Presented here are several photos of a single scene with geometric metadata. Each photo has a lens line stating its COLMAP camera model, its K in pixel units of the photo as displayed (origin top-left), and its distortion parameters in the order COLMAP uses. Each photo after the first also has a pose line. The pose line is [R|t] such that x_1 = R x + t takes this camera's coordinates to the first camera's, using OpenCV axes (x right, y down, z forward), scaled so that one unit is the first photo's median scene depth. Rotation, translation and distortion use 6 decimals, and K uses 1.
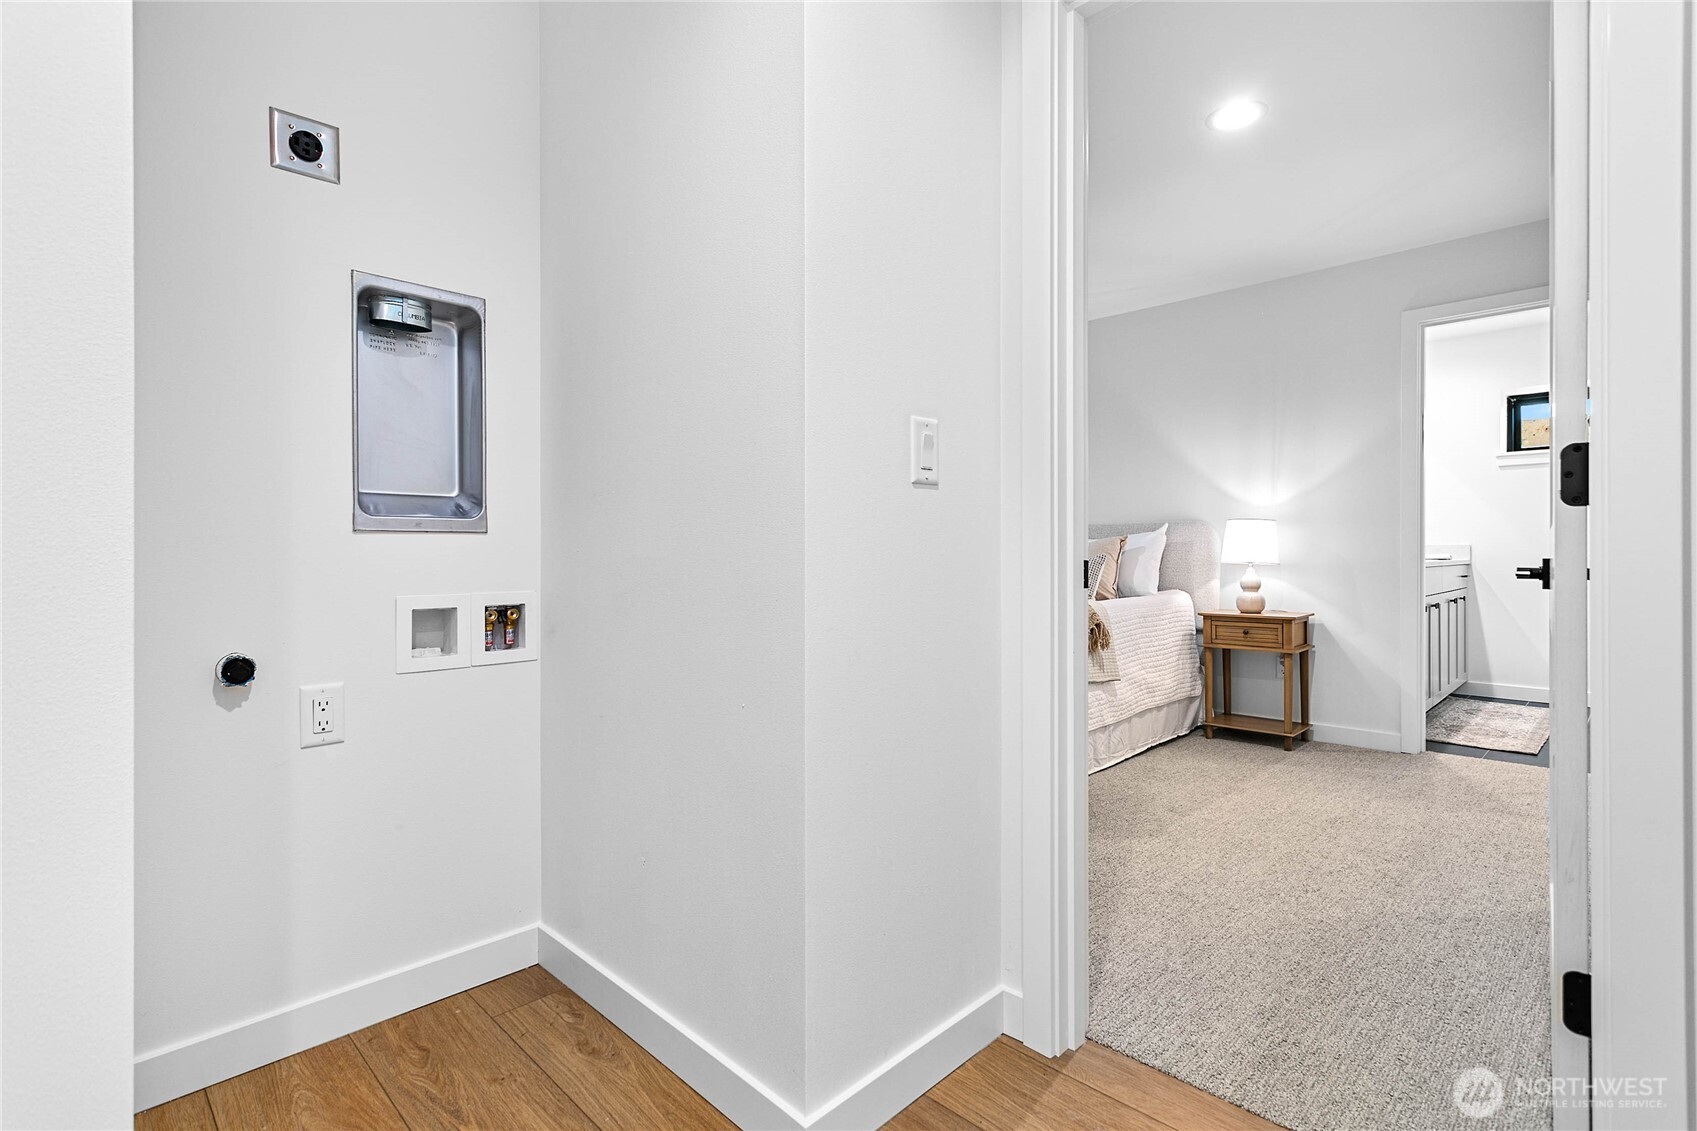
lens RADIAL K [[790.7, 0, 847.4], [0, 790.7, 551.4], [0, 0, 1]] dist [-0.002256, 0.002061]
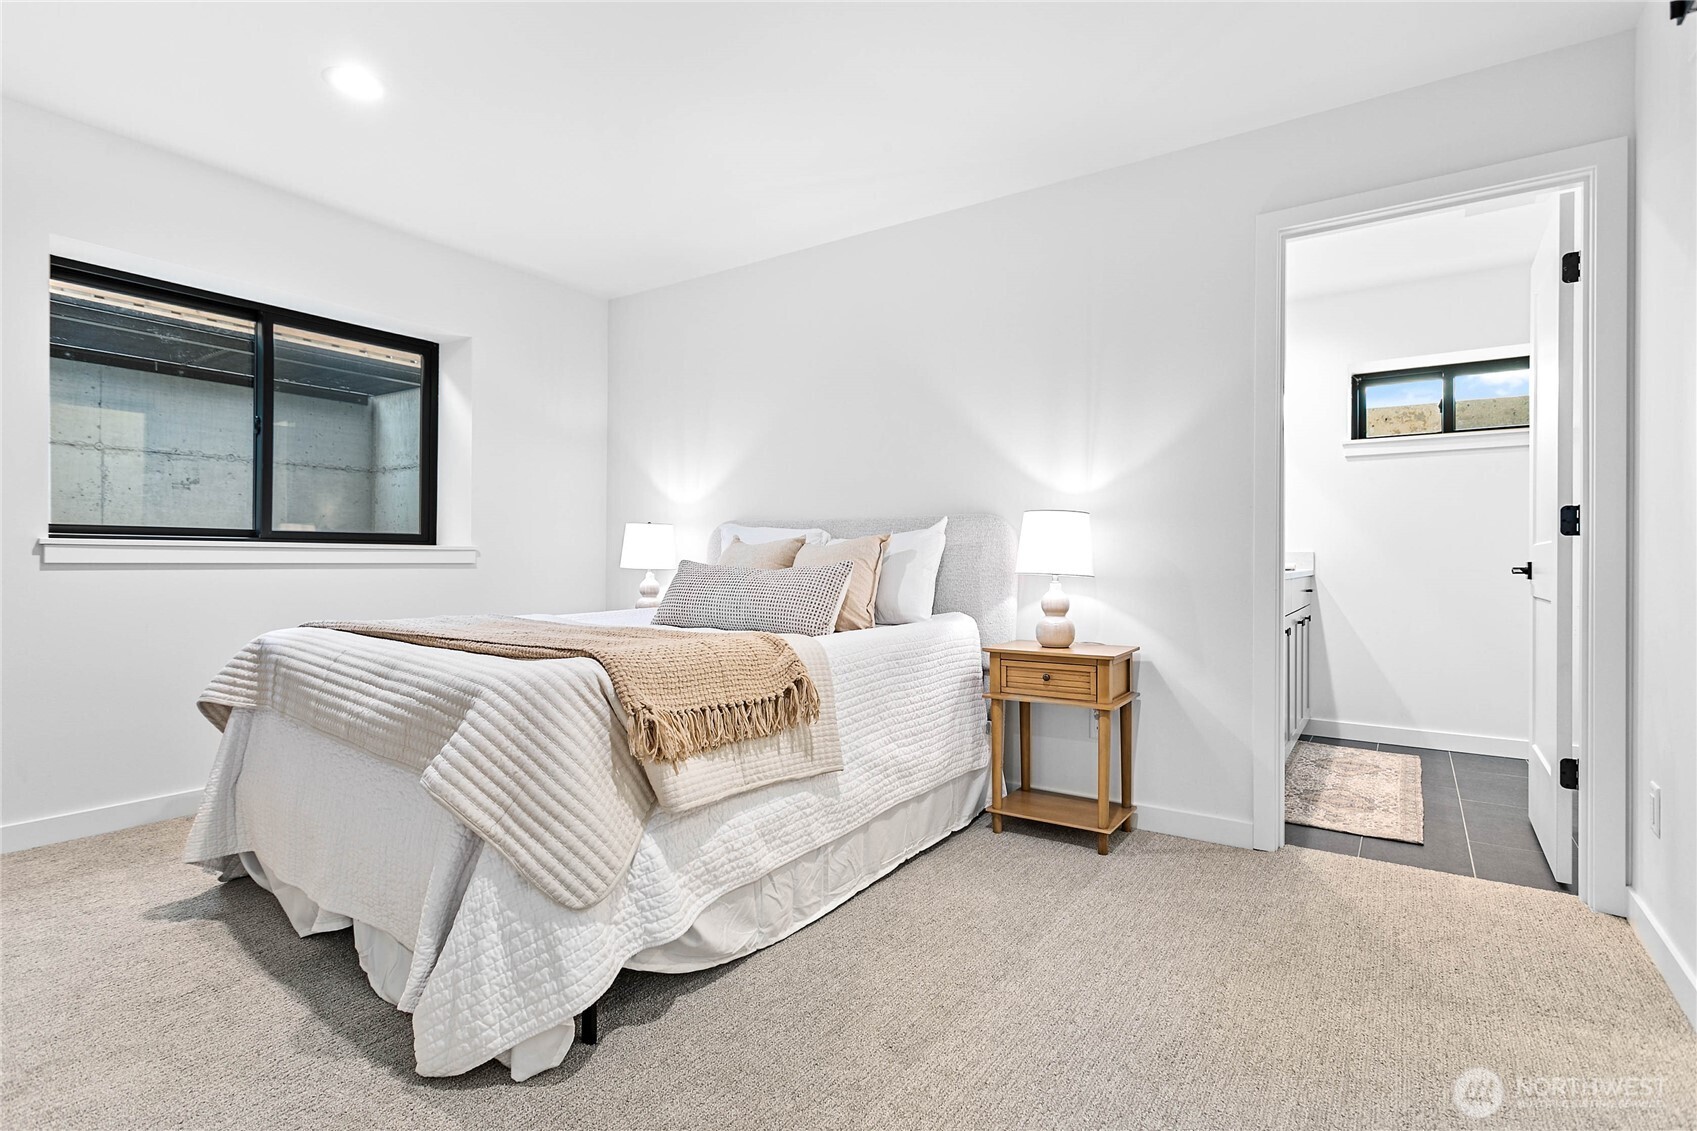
lens RADIAL K [[790.7, 0, 851.5], [0, 790.7, 553.1], [0, 0, 1]] dist [-0.002256, 0.002061]
pose [[0.983023, 0.008210, 0.183301, 0.209612], [-0.007164, 0.999954, -0.006370, 0.001647], [-0.183345, 0.004949, 0.983036, 0.355867]]
